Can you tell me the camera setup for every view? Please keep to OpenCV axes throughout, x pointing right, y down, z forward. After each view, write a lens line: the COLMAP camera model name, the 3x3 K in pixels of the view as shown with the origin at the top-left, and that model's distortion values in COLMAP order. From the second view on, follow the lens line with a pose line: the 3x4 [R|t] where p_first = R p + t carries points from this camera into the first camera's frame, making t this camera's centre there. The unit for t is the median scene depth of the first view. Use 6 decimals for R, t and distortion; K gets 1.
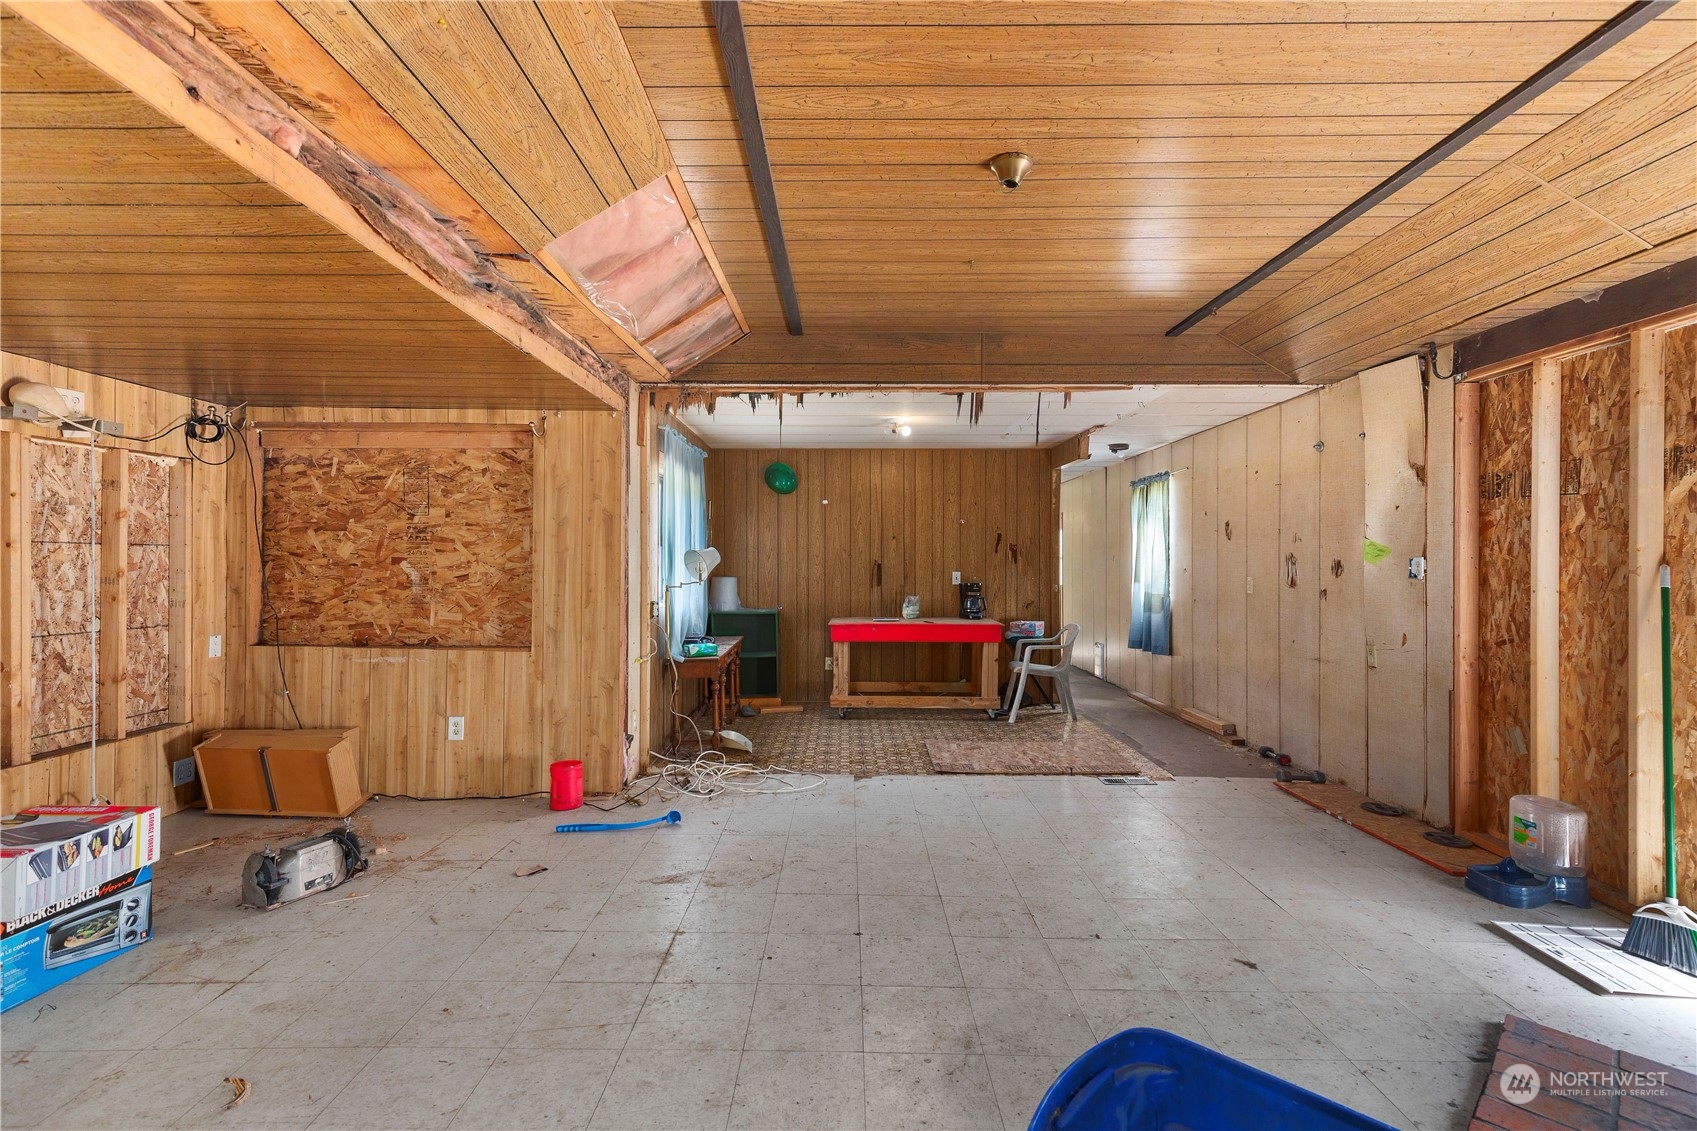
lens RADIAL K [[767.8, 0, 841.8], [0, 767.8, 564.4], [0, 0, 1]] dist [0.013753, -0.002060]
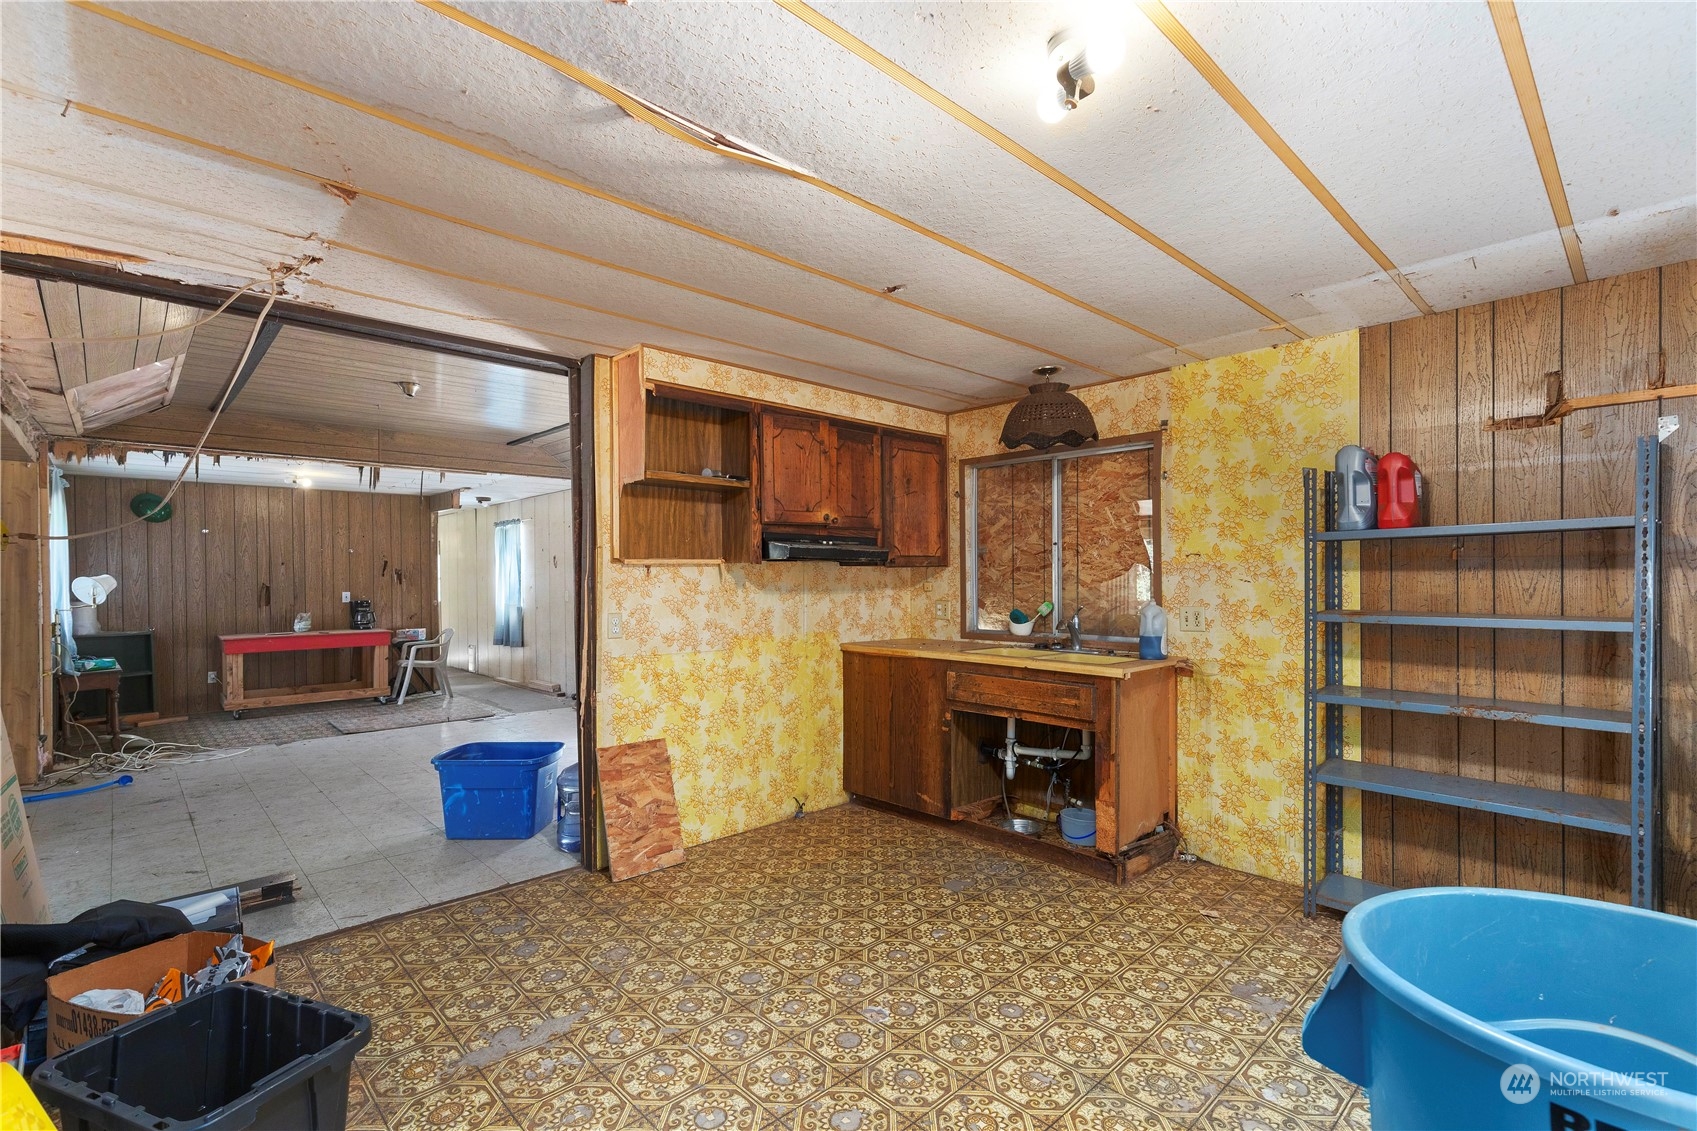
lens RADIAL K [[767.8, 0, 833.9], [0, 767.8, 582.1], [0, 0, 1]] dist [0.013753, -0.002060]
pose [[0.729501, -0.011635, 0.683881, -0.205701], [0.011371, 0.999923, 0.004882, -0.005005], [-0.683886, 0.004215, 0.729577, -0.705110]]
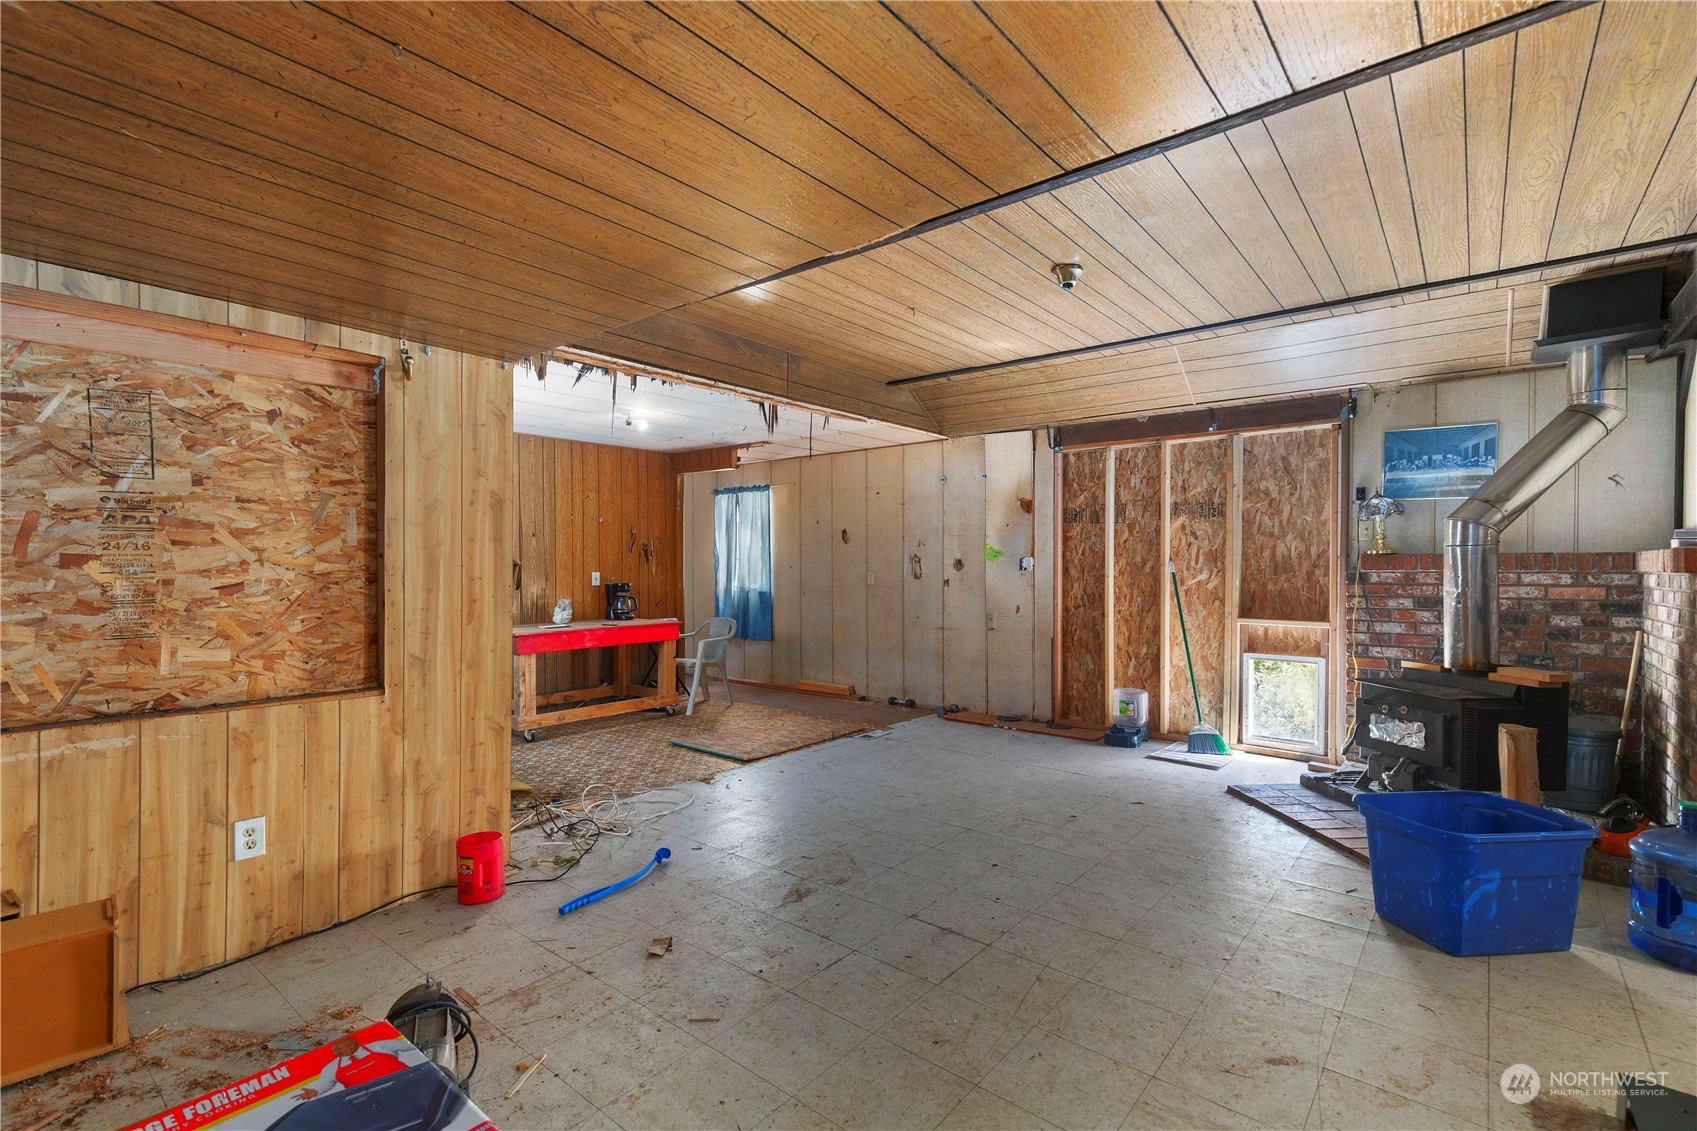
lens RADIAL K [[767.8, 0, 841.2], [0, 767.8, 576.9], [0, 0, 1]] dist [0.013753, -0.002060]
pose [[0.637678, -0.018104, 0.770090, -0.651694], [0.006039, 0.999811, 0.018504, -0.000092], [-0.770279, -0.007149, 0.637667, 0.253769]]
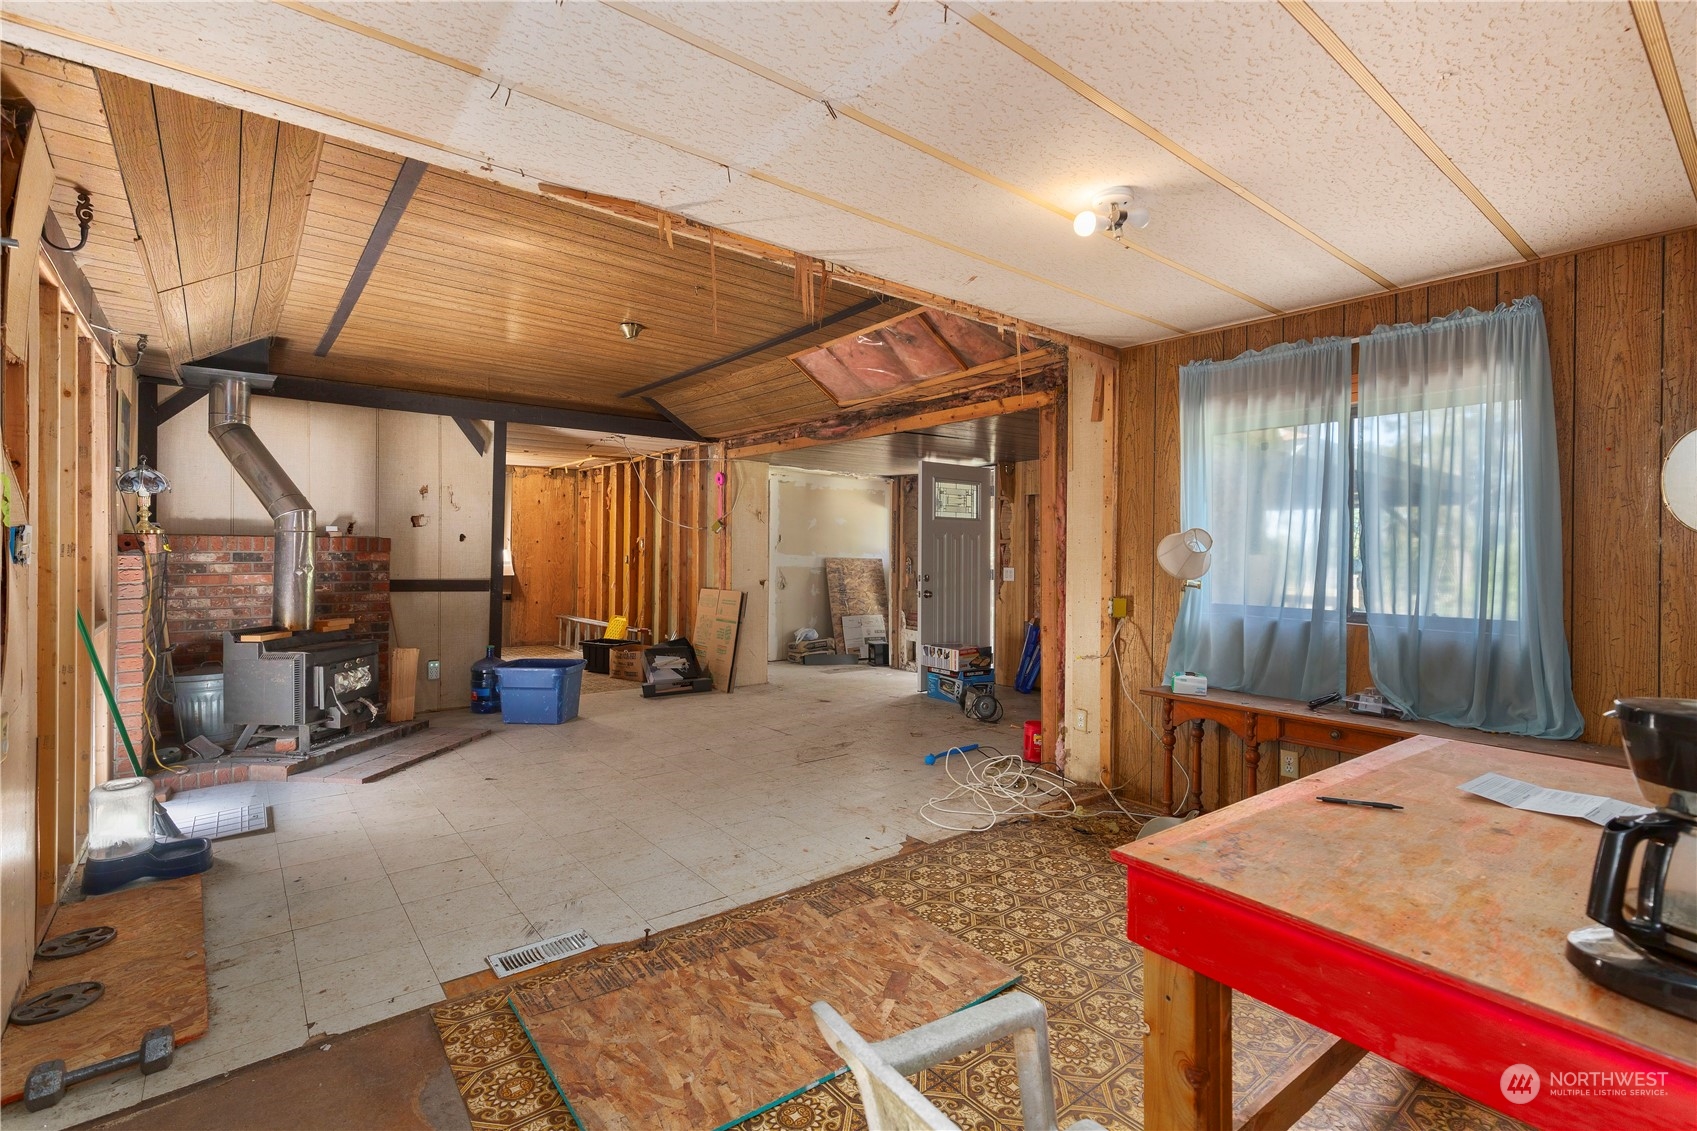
lens RADIAL K [[767.8, 0, 840.0], [0, 767.8, 553.3], [0, 0, 1]] dist [0.013753, -0.002060]
pose [[-0.781517, -0.009038, -0.623819, 0.567377], [-0.013844, 0.999900, 0.002857, 0.001873], [0.623731, 0.010869, -0.781564, 1.610013]]
